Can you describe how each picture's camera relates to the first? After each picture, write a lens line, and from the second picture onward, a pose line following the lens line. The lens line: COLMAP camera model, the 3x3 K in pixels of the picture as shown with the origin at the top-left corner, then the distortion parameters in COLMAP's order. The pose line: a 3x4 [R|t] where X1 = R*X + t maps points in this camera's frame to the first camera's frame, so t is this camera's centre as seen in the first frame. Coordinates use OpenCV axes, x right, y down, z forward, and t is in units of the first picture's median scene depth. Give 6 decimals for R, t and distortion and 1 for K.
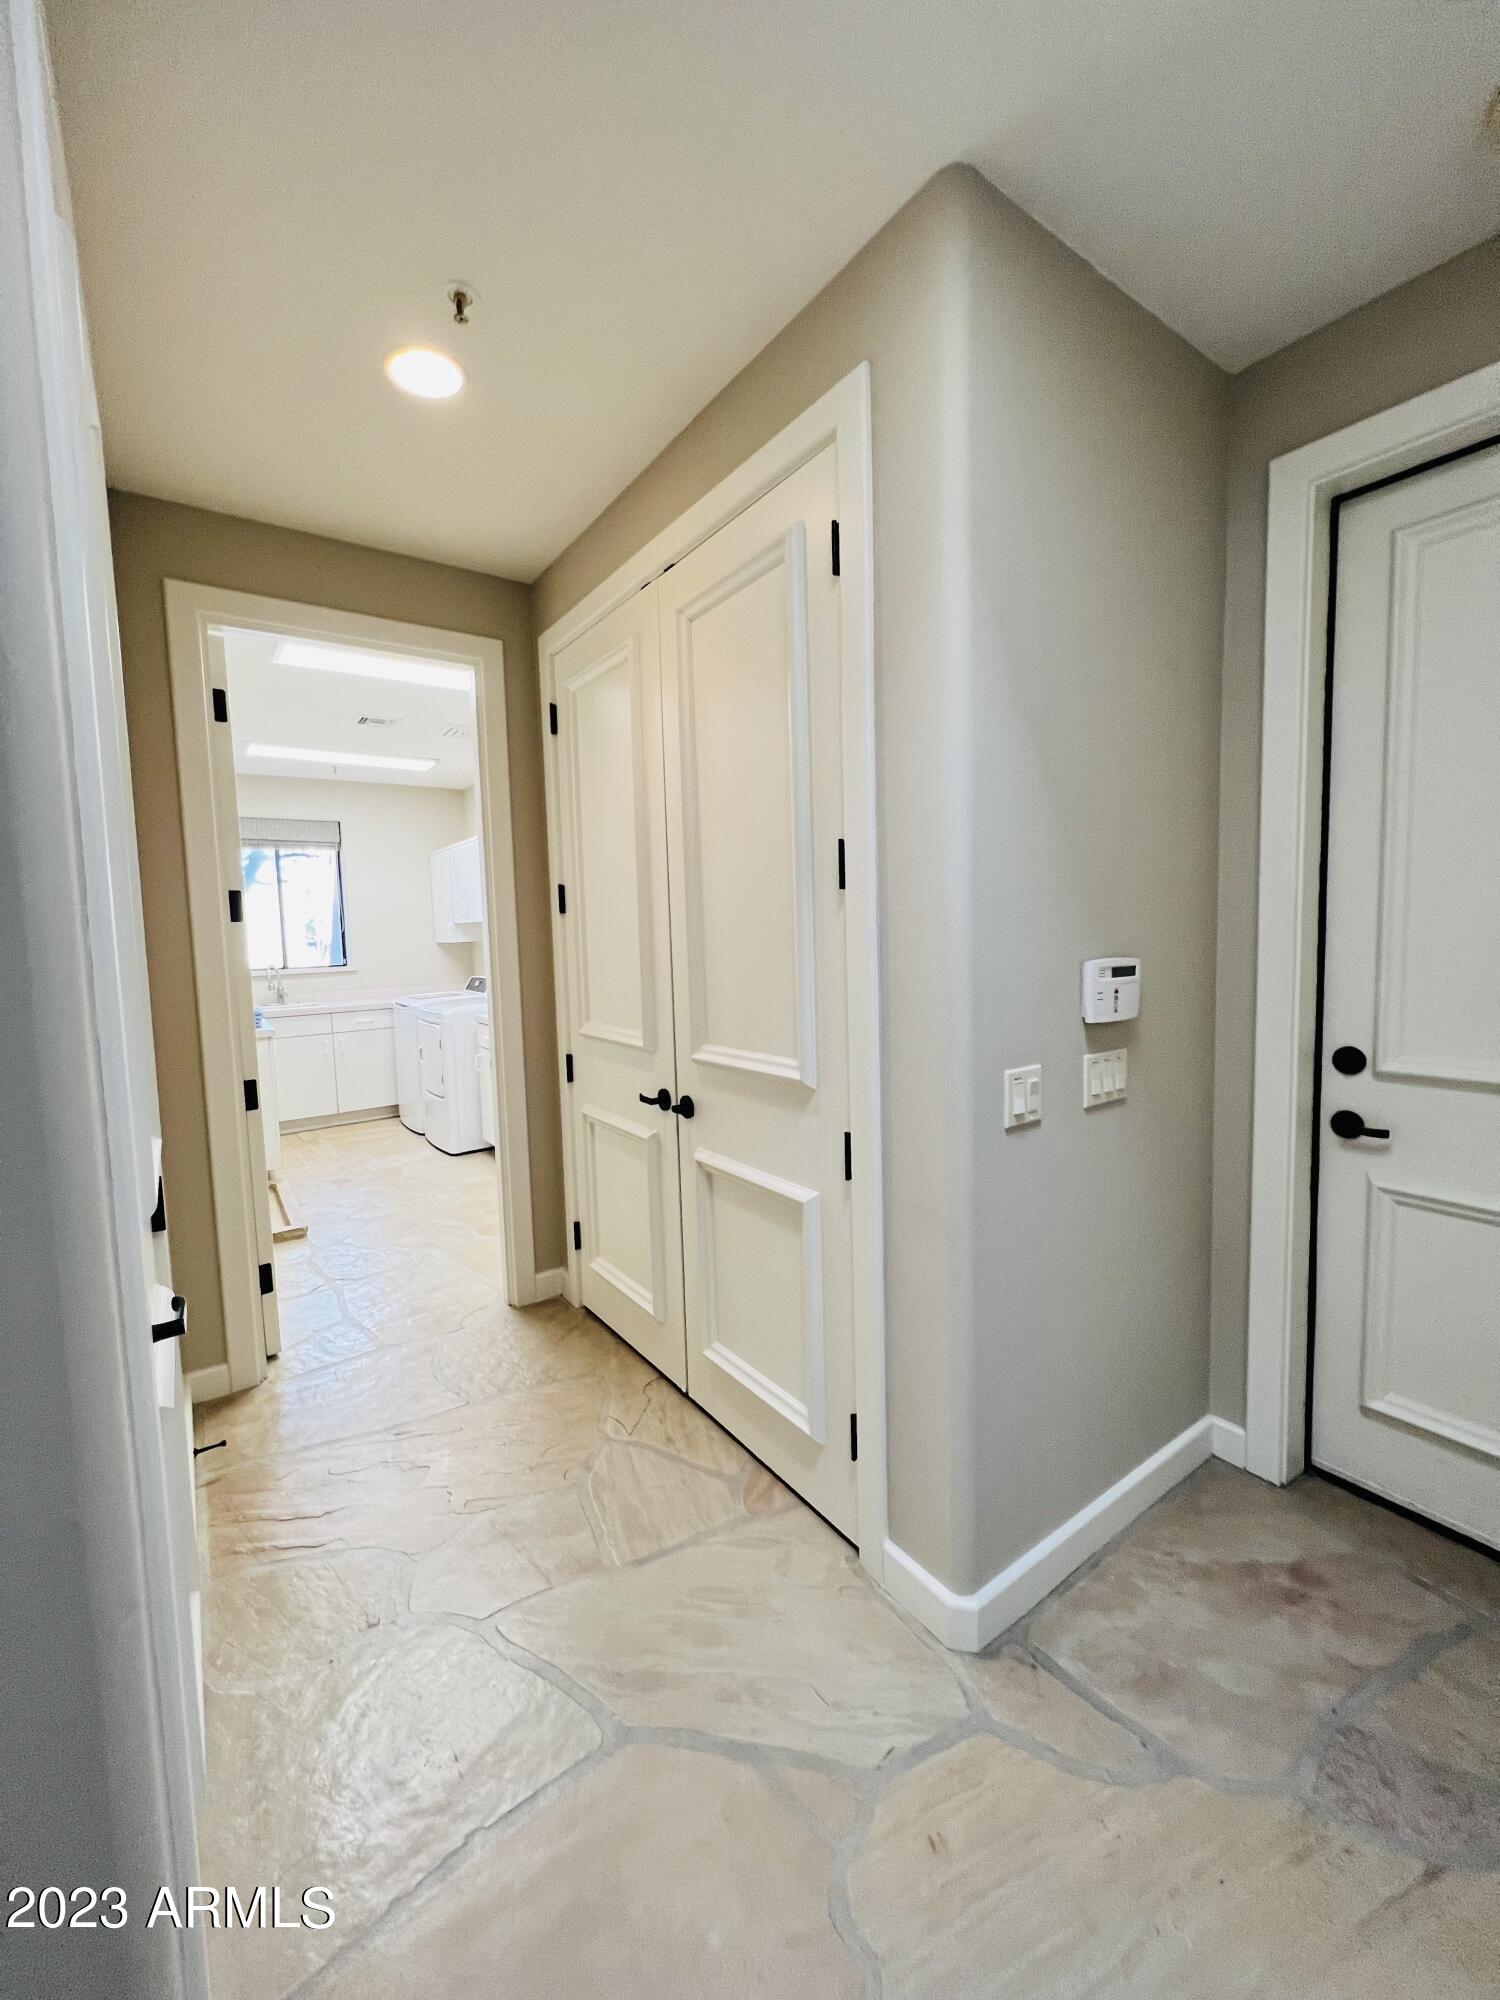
lens RADIAL K [[801.4, 0, 750.0], [0, 801.4, 1000.0], [0, 0, 1]] dist [-0.000917, 0.000622]
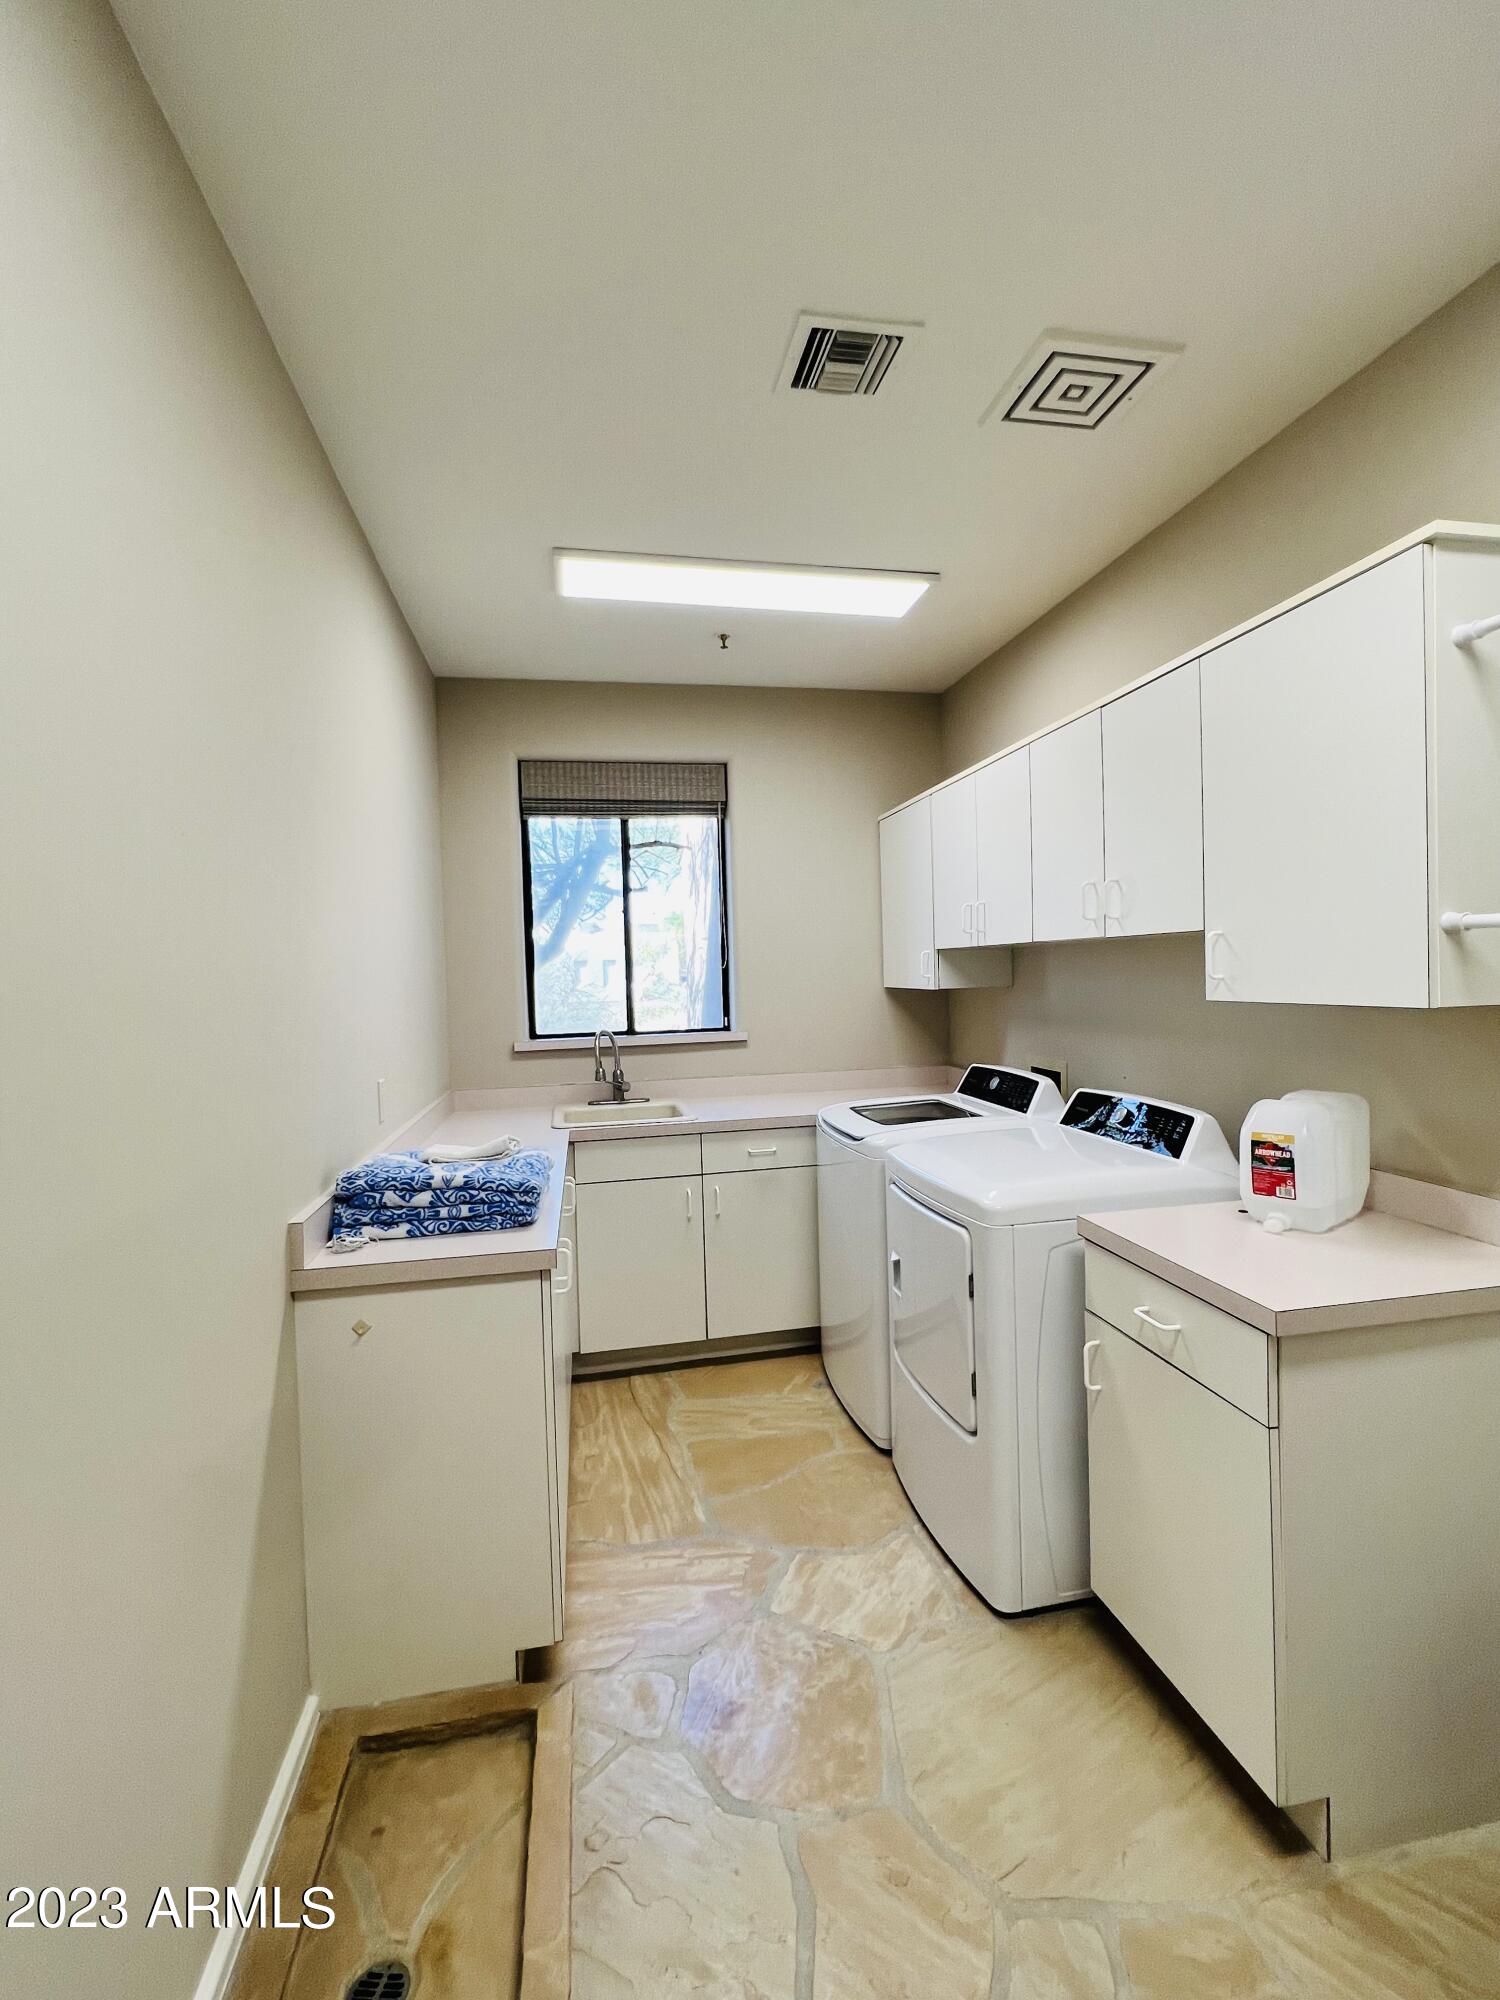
lens RADIAL K [[873.8, 0, 750.0], [0, 873.8, 1000.0], [0, 0, 1]] dist [0.000084, -0.000001]
pose [[0.908627, 0.007682, -0.417537, -0.258702], [-0.026675, 0.998857, -0.039671, -0.042216], [0.416755, 0.047184, 0.907793, 0.496221]]
